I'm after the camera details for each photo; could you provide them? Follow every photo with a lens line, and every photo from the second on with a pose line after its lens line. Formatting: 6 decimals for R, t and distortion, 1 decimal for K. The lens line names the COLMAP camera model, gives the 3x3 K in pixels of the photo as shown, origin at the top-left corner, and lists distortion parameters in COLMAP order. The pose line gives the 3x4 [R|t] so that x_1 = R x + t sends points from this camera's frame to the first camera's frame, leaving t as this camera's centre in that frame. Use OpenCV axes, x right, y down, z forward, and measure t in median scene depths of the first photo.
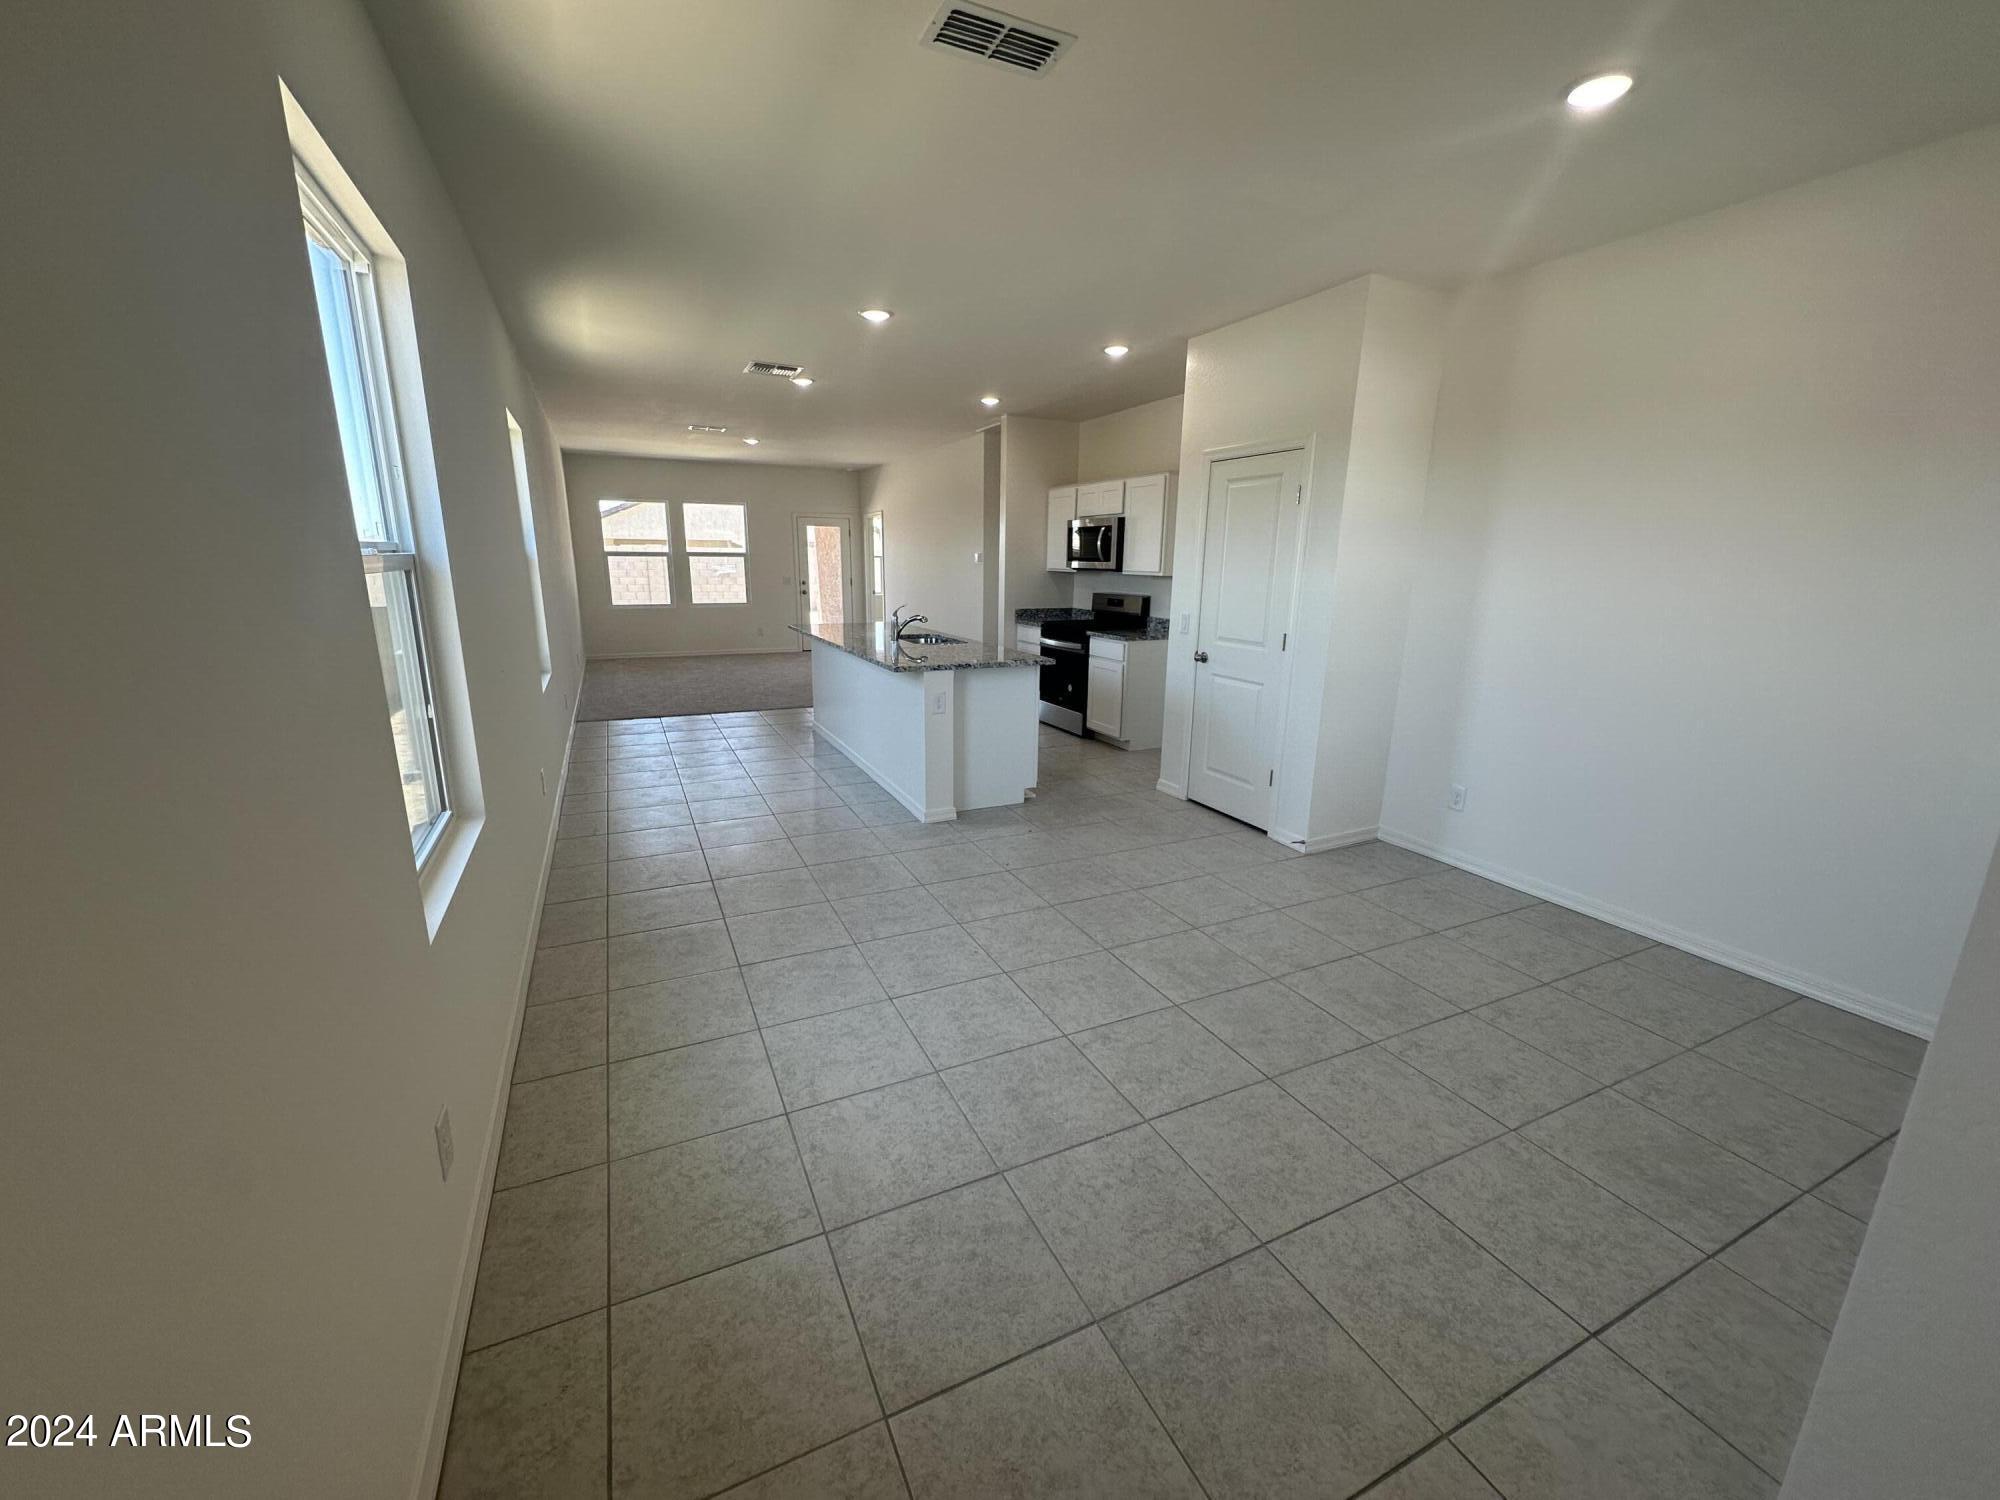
lens RADIAL K [[789.5, 0, 1000.7], [0, 789.5, 730.2], [0, 0, 1]] dist [0.046090, -0.000034]
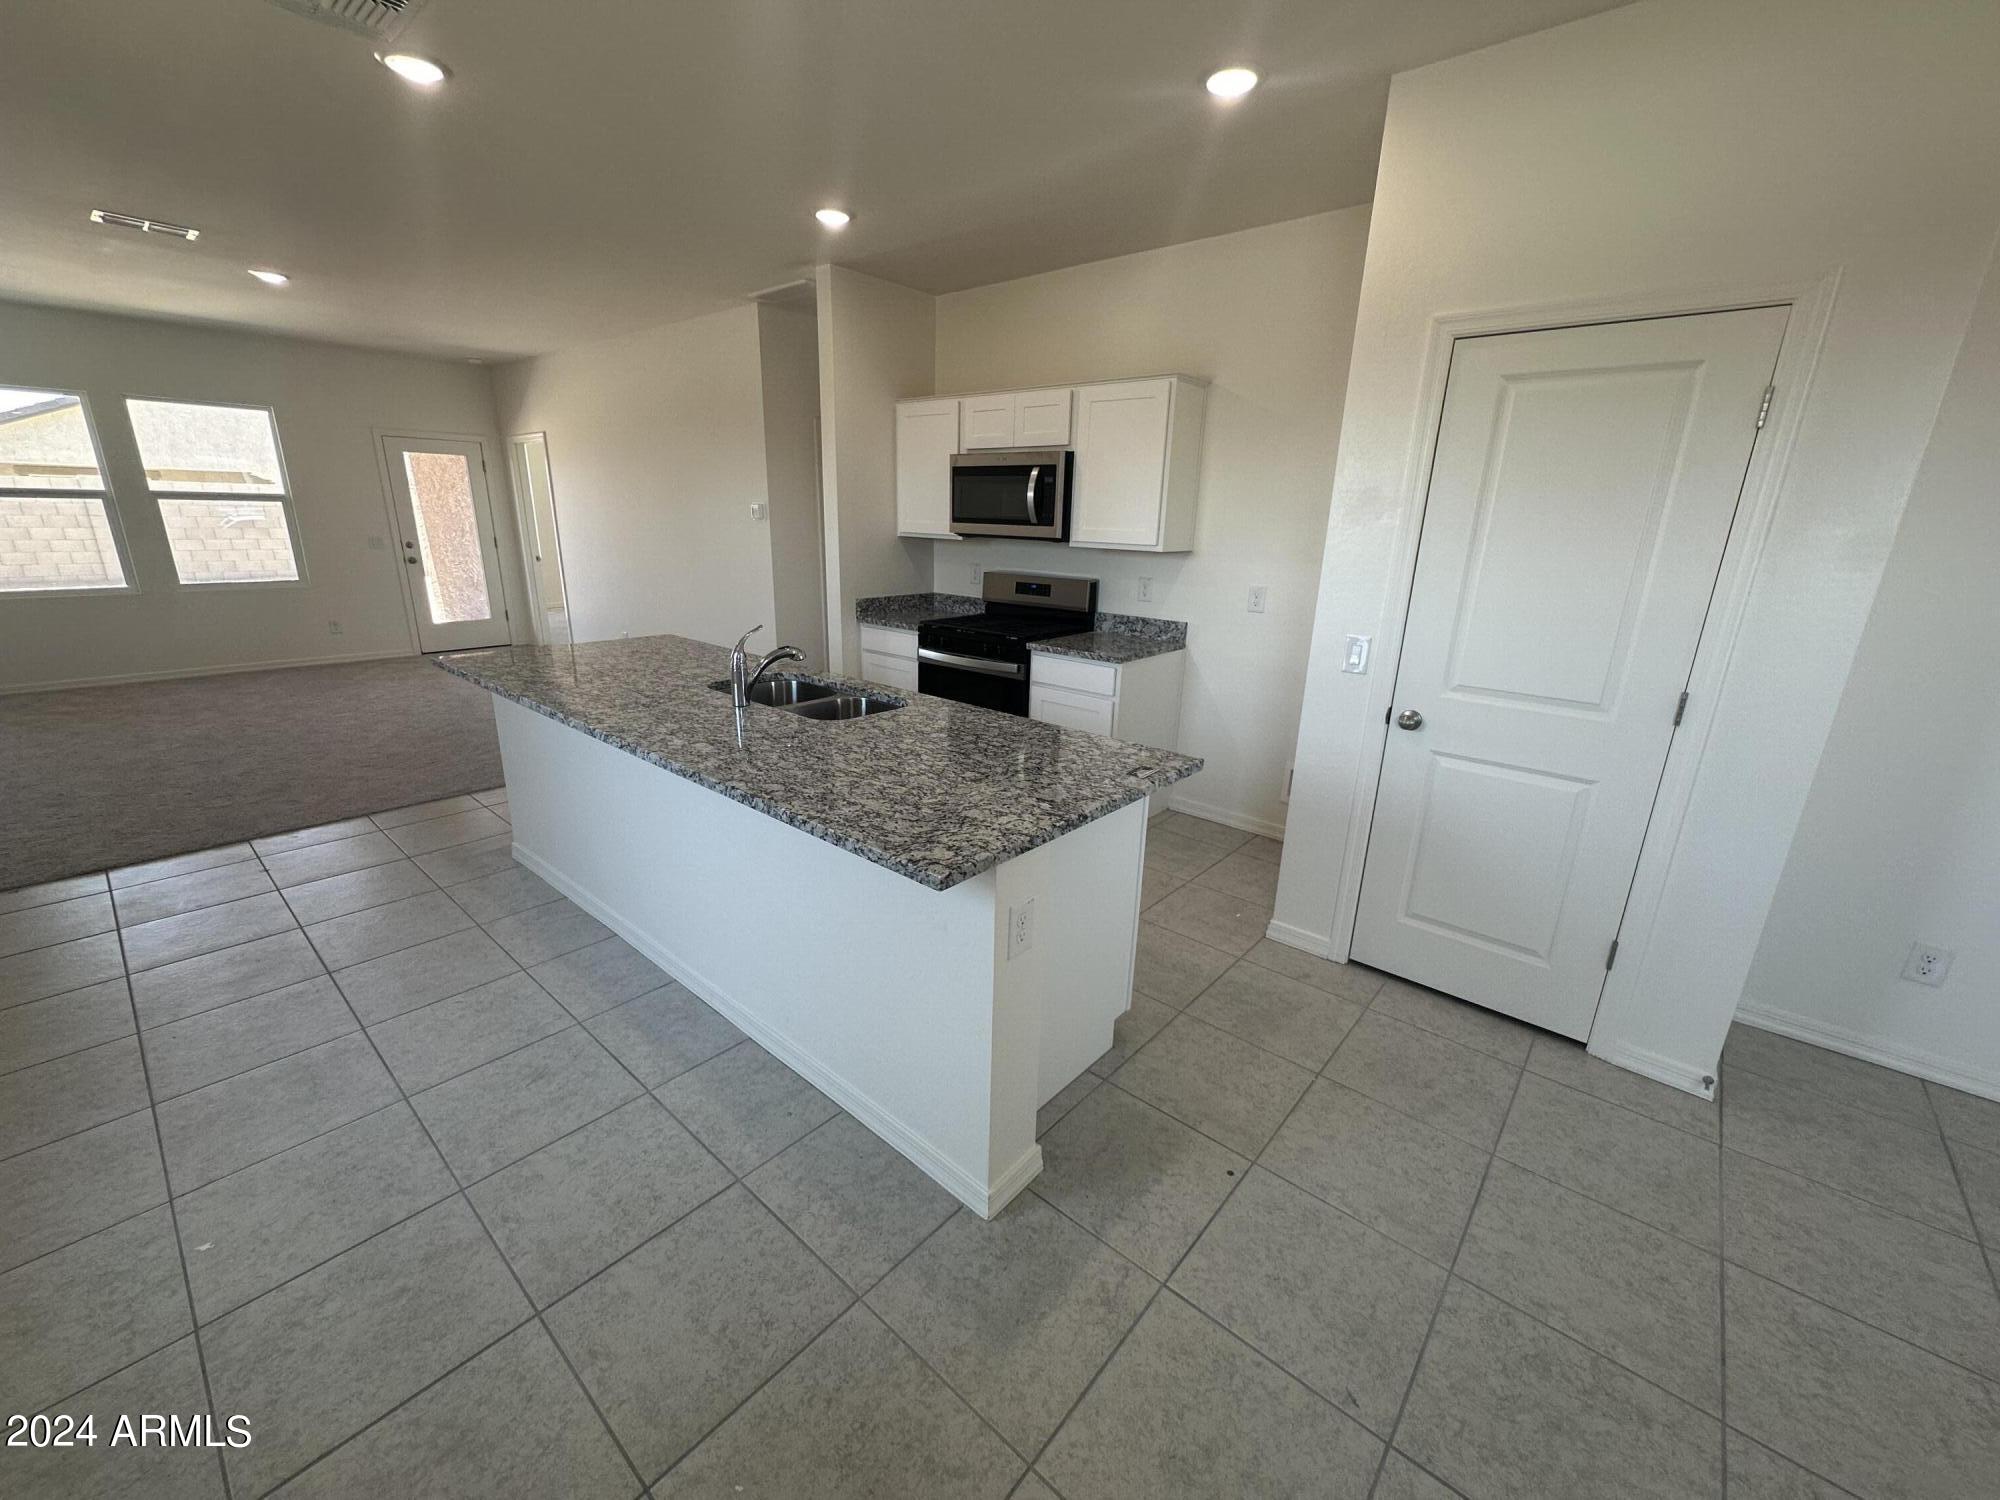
lens RADIAL K [[780.5, 0, 1000.0], [0, 780.5, 750.0], [0, 0, 1]] dist [0.002364, 0.000239]
pose [[0.915004, -0.104110, 0.389781, -0.146701], [0.069645, 0.992387, 0.101575, -0.102828], [-0.397389, -0.065795, 0.915289, 0.443376]]
